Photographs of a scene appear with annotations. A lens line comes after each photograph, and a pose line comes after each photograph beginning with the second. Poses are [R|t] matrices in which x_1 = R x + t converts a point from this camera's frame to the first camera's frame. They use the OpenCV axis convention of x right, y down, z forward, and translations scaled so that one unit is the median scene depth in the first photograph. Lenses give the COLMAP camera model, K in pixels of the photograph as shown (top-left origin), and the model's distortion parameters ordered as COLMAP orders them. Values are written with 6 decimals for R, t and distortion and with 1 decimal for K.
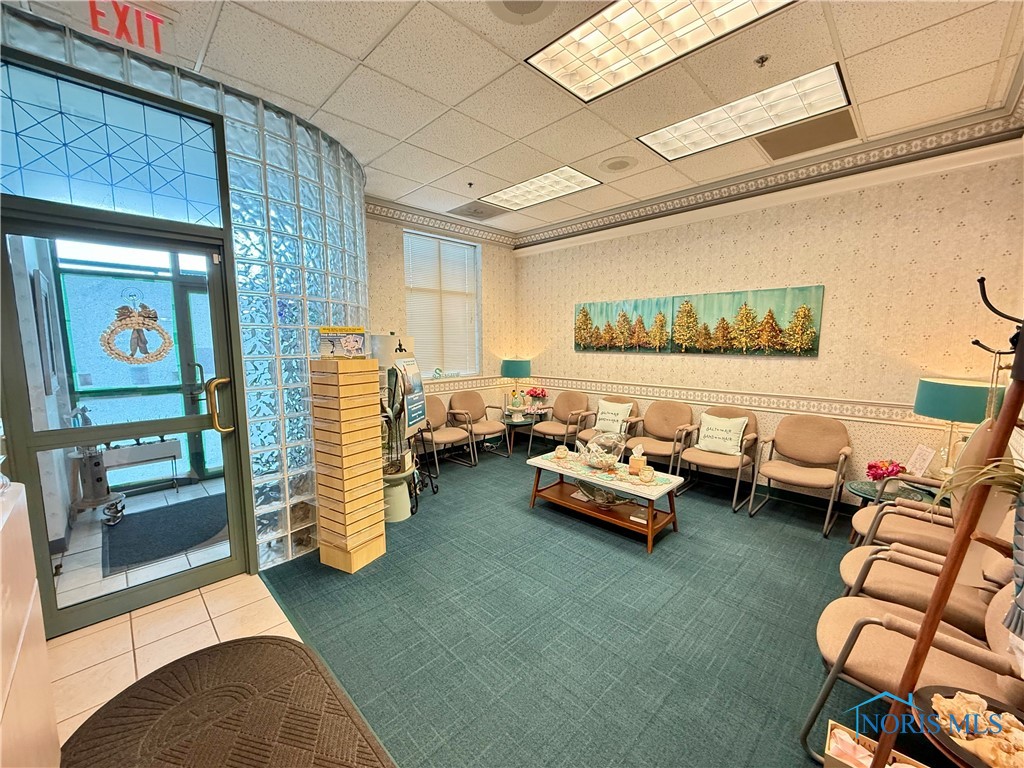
lens RADIAL K [[407.8, 0, 510.9], [0, 407.8, 384.7], [0, 0, 1]] dist [-0.000023, -0.000231]
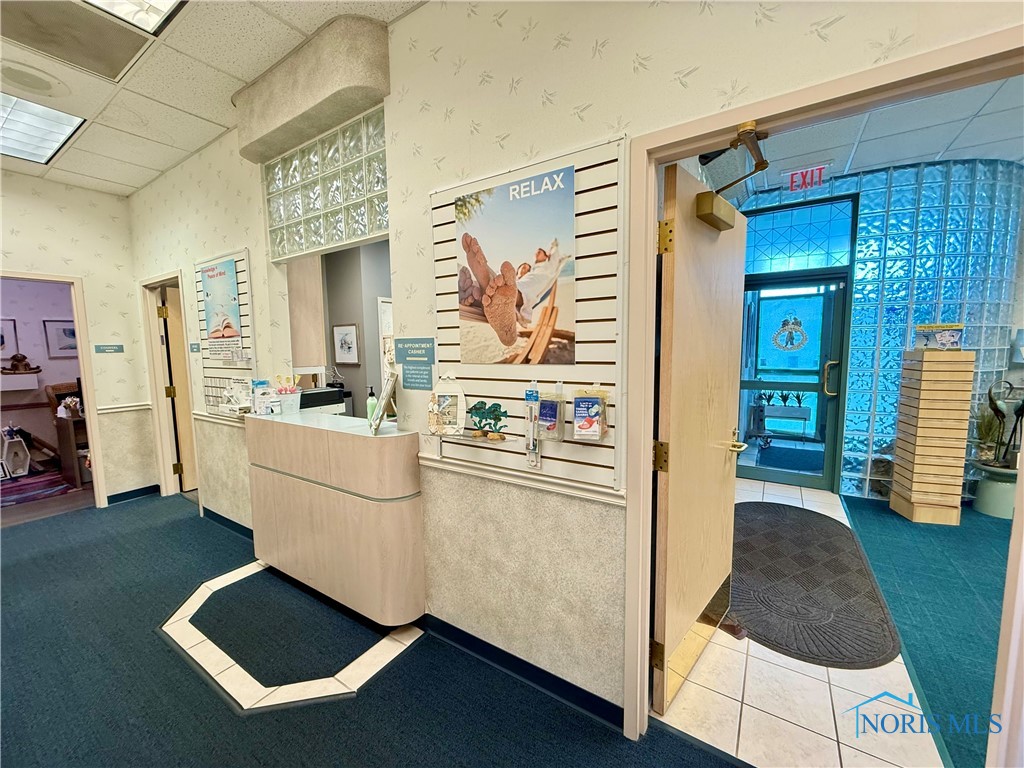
lens RADIAL K [[407.8, 0, 508.5], [0, 407.8, 386.8], [0, 0, 1]] dist [-0.000023, -0.000231]
pose [[0.202283, 0.101360, -0.974068, 0.392844], [-0.093103, 0.992115, 0.083903, 0.045423], [0.974891, 0.073716, 0.210125, -0.369569]]
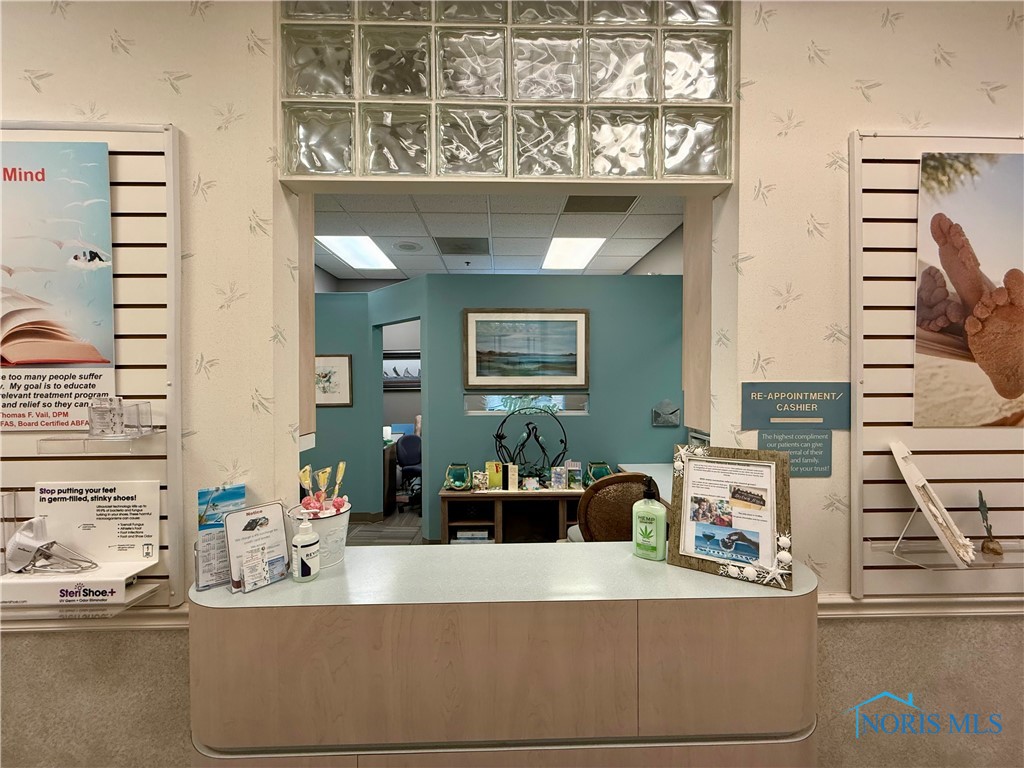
lens RADIAL K [[407.8, 0, 512.2], [0, 407.8, 385.2], [0, 0, 1]] dist [-0.000023, -0.000231]
pose [[0.725446, 0.013559, -0.688146, -0.110619], [-0.076031, 0.995266, -0.060541, 0.073547], [0.684067, 0.096240, 0.723042, -0.730963]]
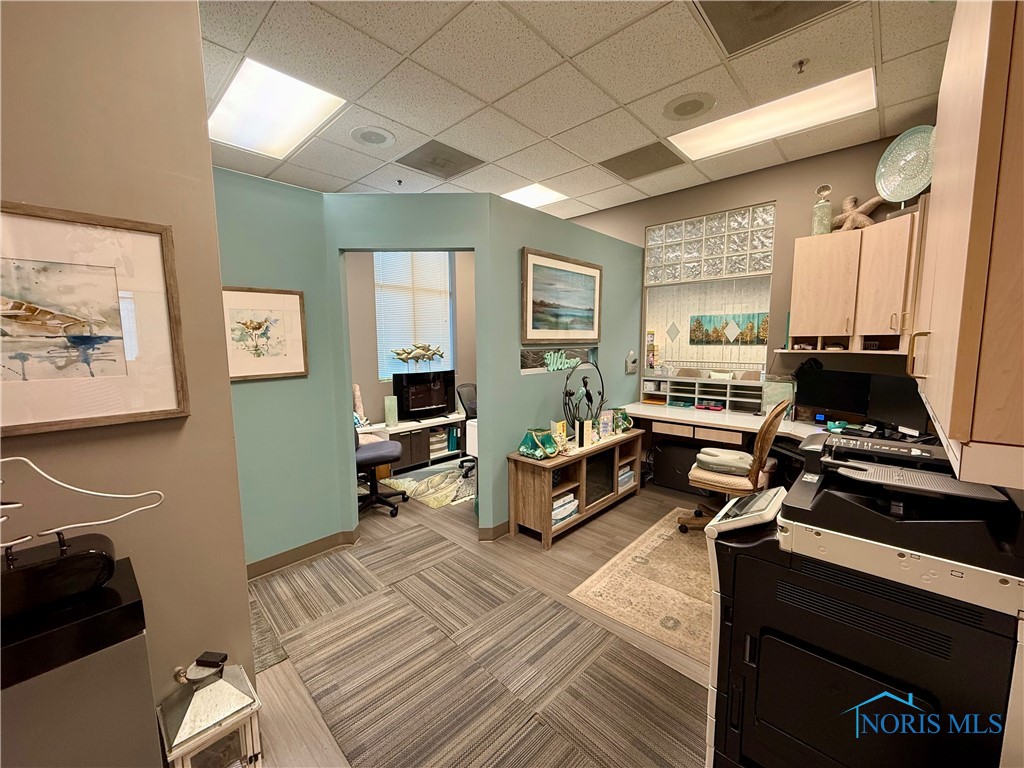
lens RADIAL K [[407.8, 0, 512.5], [0, 407.8, 386.4], [0, 0, 1]] dist [-0.000023, -0.000231]
pose [[0.999337, -0.007978, 0.035526, -0.921092], [0.007882, 0.999965, 0.002828, 0.116574], [-0.035547, -0.002546, 0.999365, -0.937434]]
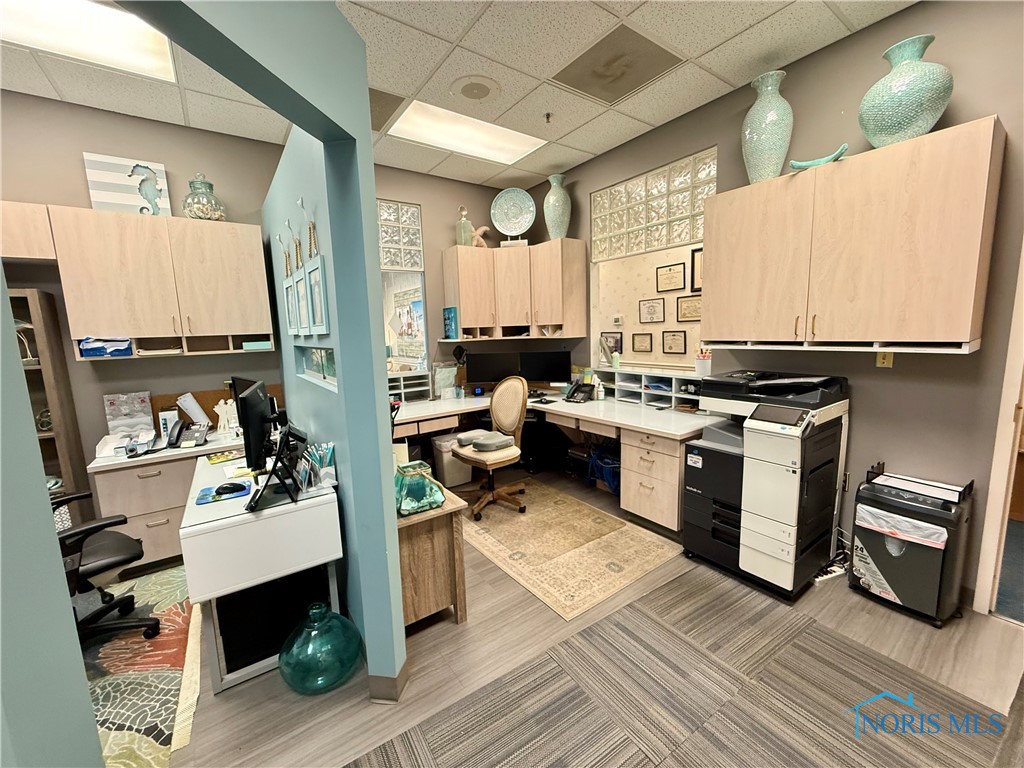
lens RADIAL K [[407.8, 0, 509.6], [0, 407.8, 385.9], [0, 0, 1]] dist [-0.000023, -0.000231]
pose [[0.170829, -0.139584, 0.975363, -1.327373], [0.139411, 0.983380, 0.116314, 0.056264], [-0.975388, 0.116107, 0.187449, -0.360319]]
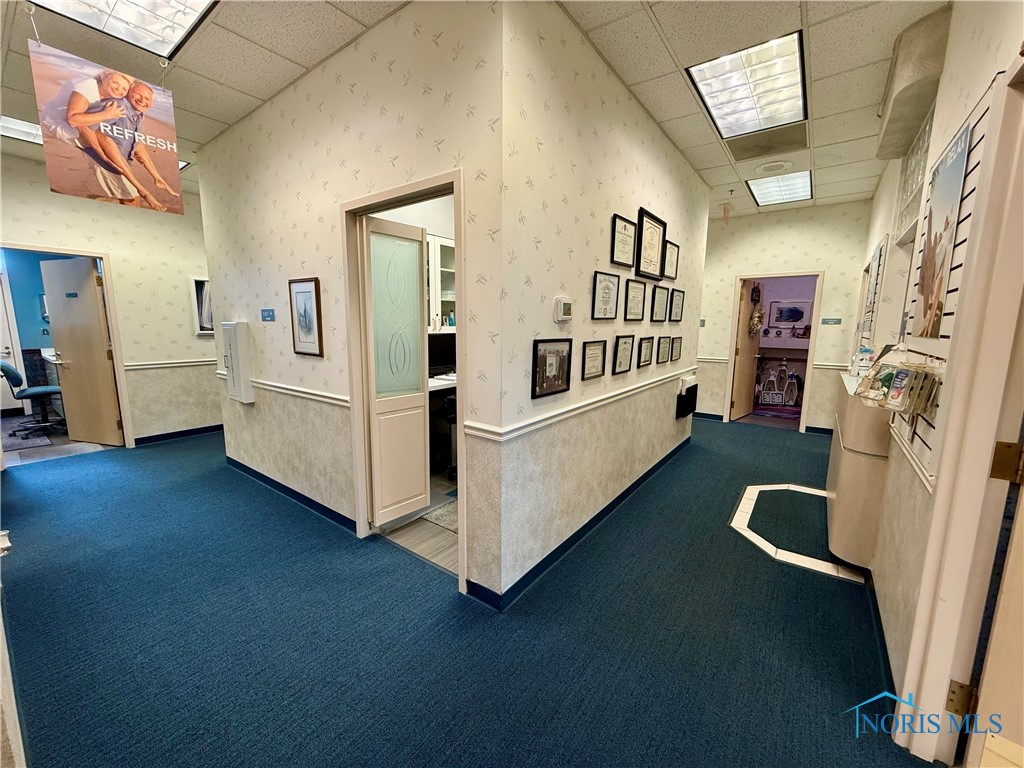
lens RADIAL K [[407.8, 0, 513.5], [0, 407.8, 385.6], [0, 0, 1]] dist [-0.000023, -0.000231]
pose [[-0.989317, 0.018909, -0.144546, 0.461232], [-0.019119, 0.966157, 0.257247, 0.002546], [0.144518, 0.257262, -0.955474, 0.106622]]
